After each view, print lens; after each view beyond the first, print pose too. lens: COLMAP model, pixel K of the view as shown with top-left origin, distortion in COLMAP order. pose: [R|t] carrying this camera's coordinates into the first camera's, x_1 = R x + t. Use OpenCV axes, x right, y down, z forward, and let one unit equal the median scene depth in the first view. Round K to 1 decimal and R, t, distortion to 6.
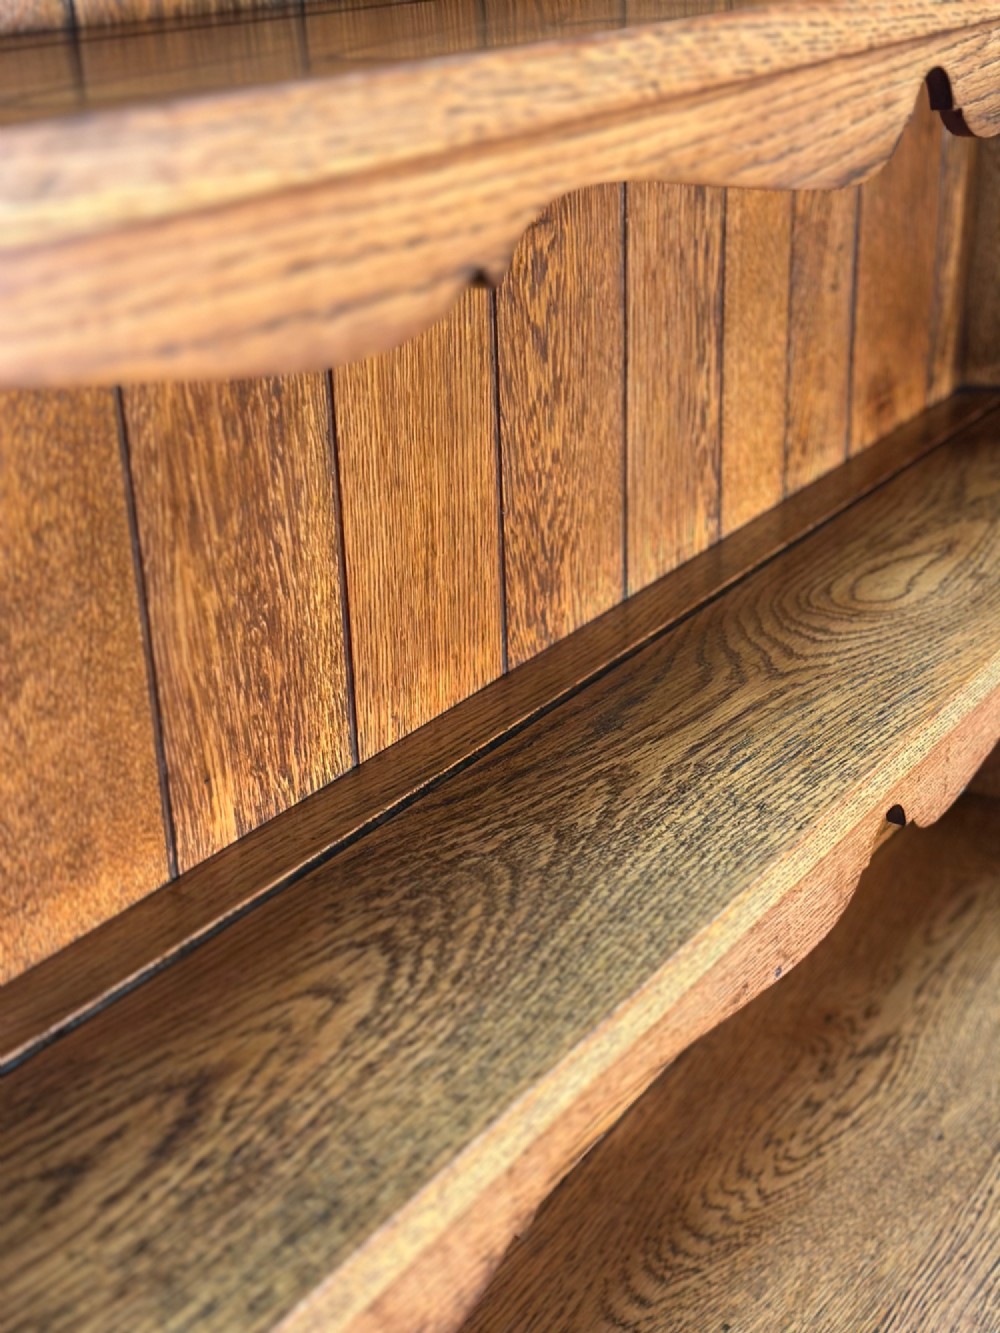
lens RADIAL K [[1852.3, 0, 502.9], [0, 1852.3, 675.2], [0, 0, 1]] dist [0.178319, -0.348748]
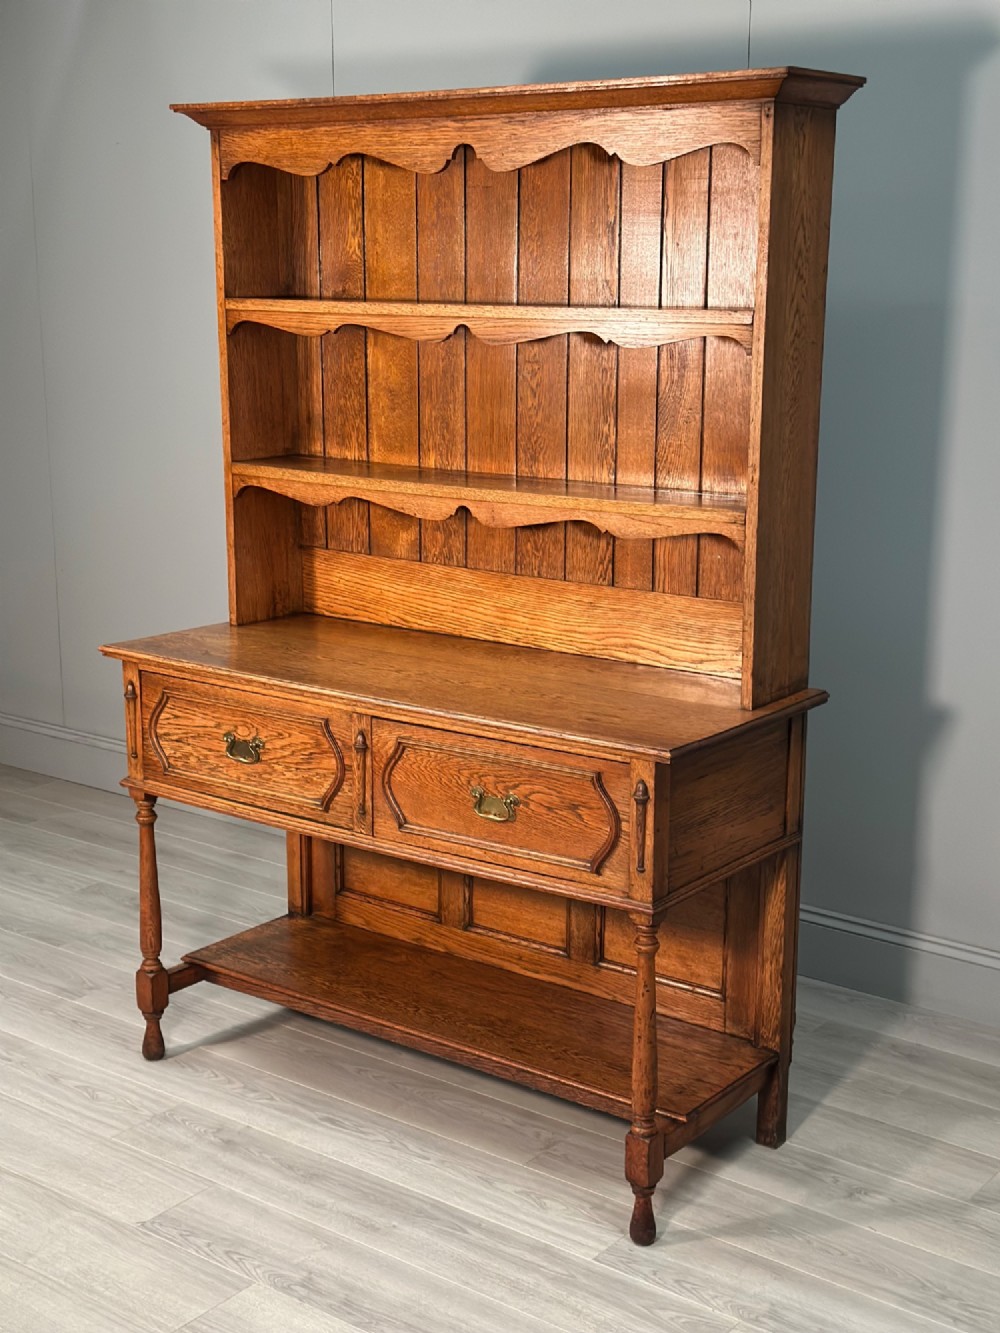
lens RADIAL K [[1852.3, 0, 502.9], [0, 1852.3, 675.2], [0, 0, 1]] dist [0.178319, -0.348748]
pose [[-0.057870, 0.253935, -0.965488, 4.250669], [-0.392611, 0.883394, 0.255876, -0.676304], [0.917882, 0.393869, 0.048575, 1.062661]]
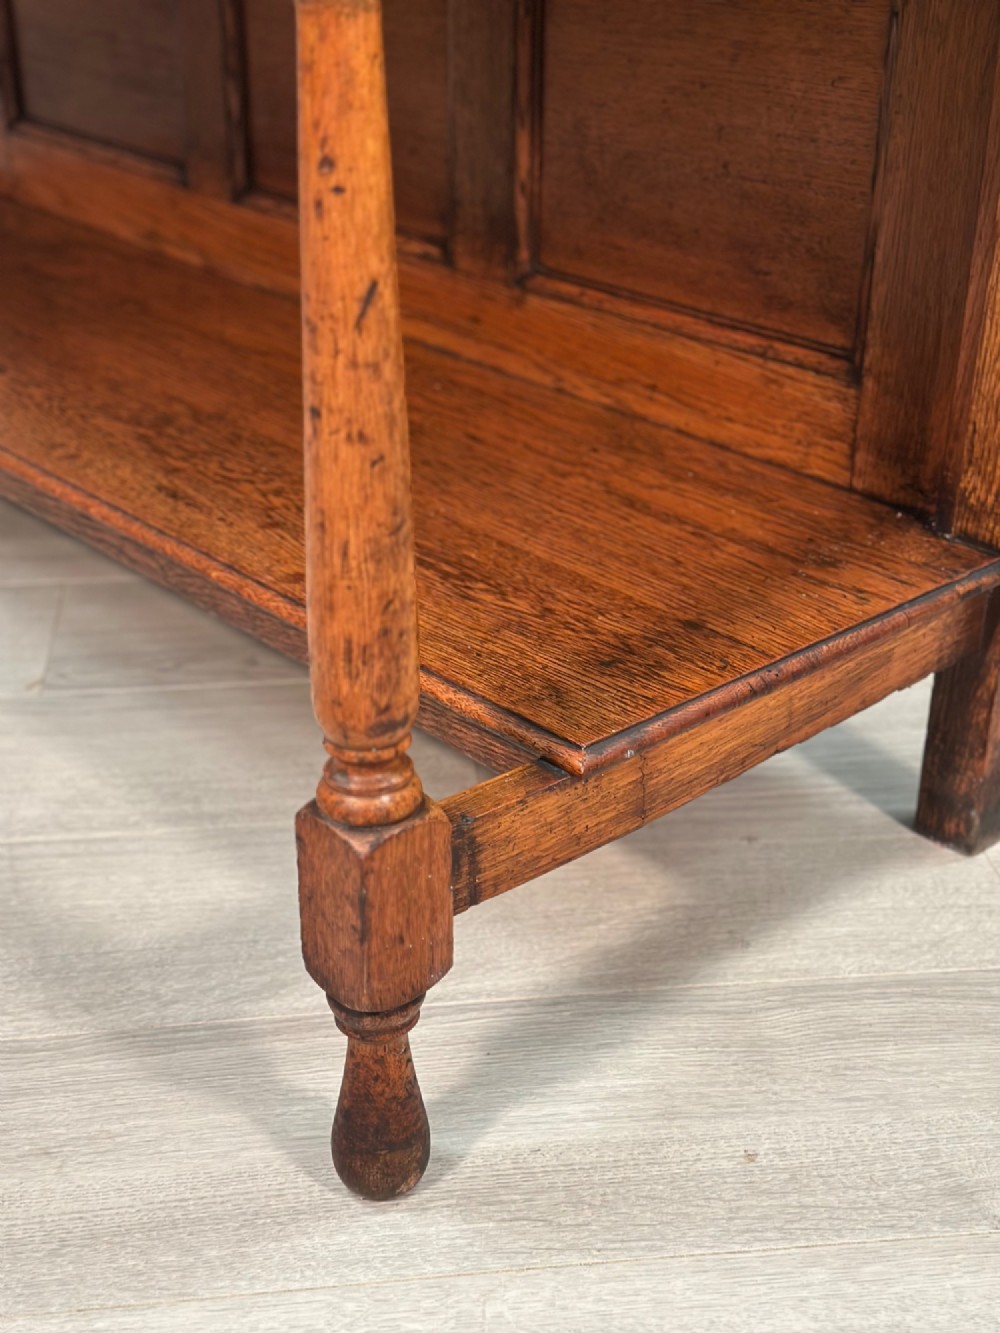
lens RADIAL K [[1852.3, 0, 502.9], [0, 1852.3, 675.2], [0, 0, 1]] dist [0.178319, -0.348748]
pose [[-0.247716, 0.469266, -0.847600, 1.637361], [-0.372515, 0.761479, 0.530455, 0.395778], [0.894354, 0.447146, -0.013822, 1.889990]]
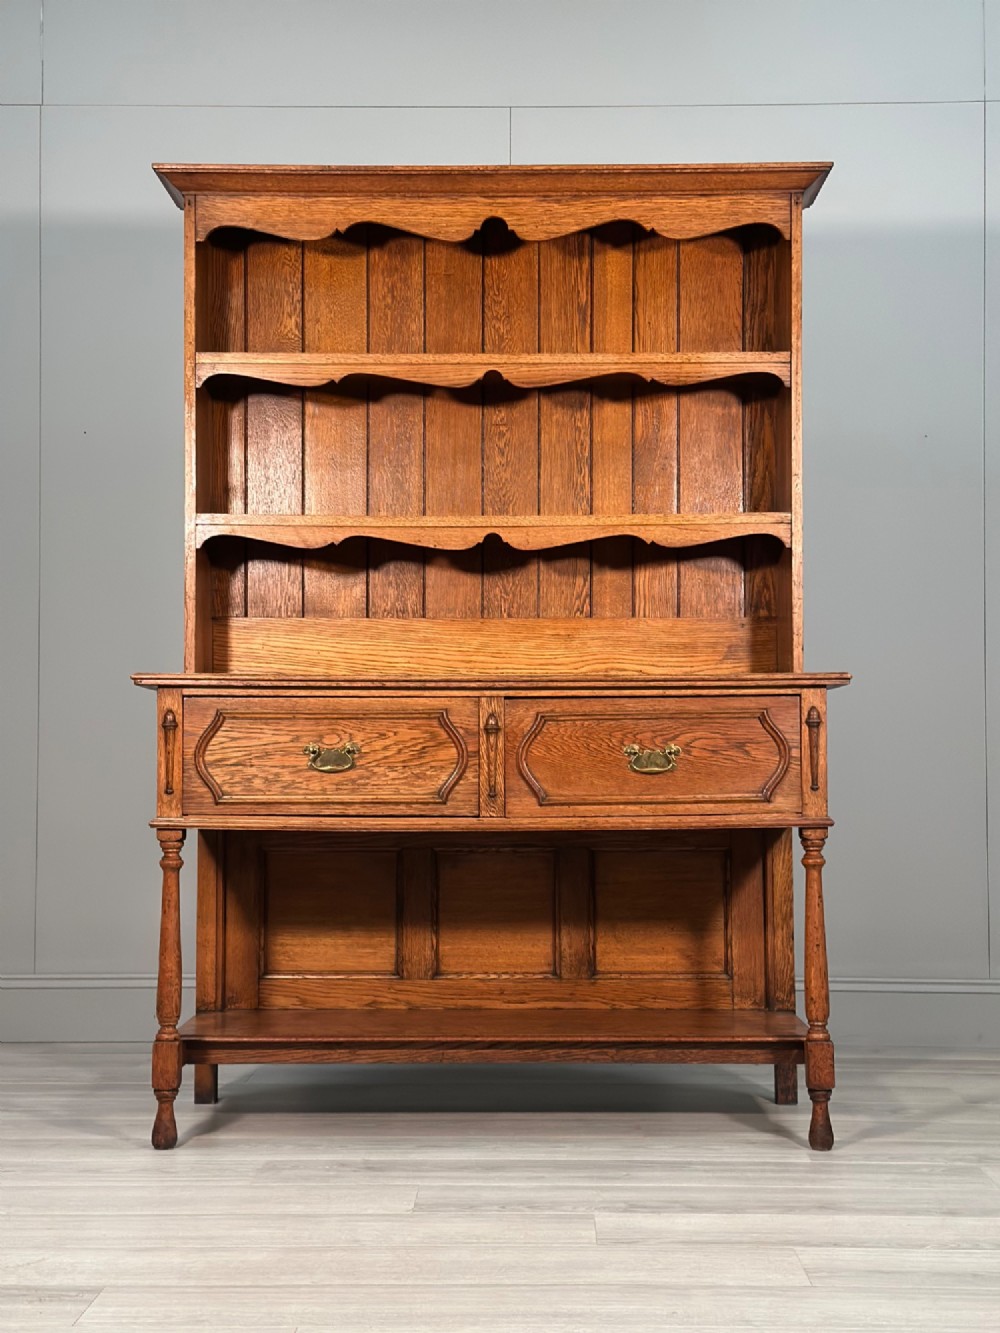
lens RADIAL K [[1852.3, 0, 502.9], [0, 1852.3, 675.2], [0, 0, 1]] dist [0.178319, -0.348748]
pose [[0.547252, -0.002043, -0.836965, 3.935274], [-0.345723, 0.910147, -0.228273, 1.386239], [0.762228, 0.414281, 0.497373, -1.010350]]
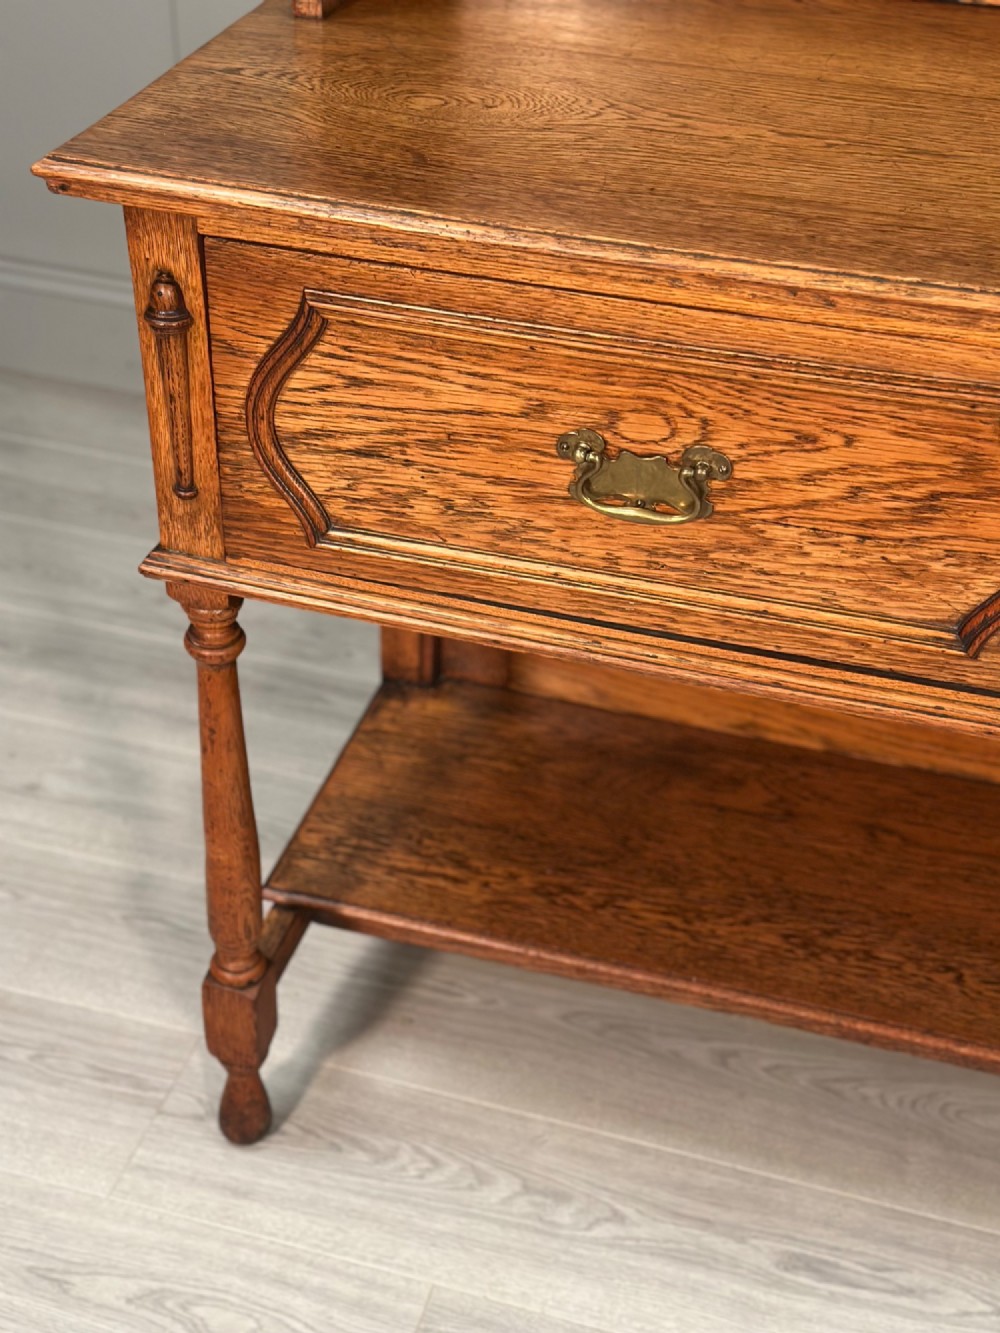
lens RADIAL K [[1852.3, 0, 502.9], [0, 1852.3, 675.2], [0, 0, 1]] dist [0.178319, -0.348748]
pose [[0.308331, 0.588111, -0.747702, 1.370569], [-0.407673, 0.791851, 0.454724, 0.303262], [0.859497, 0.164613, 0.483909, 0.097943]]
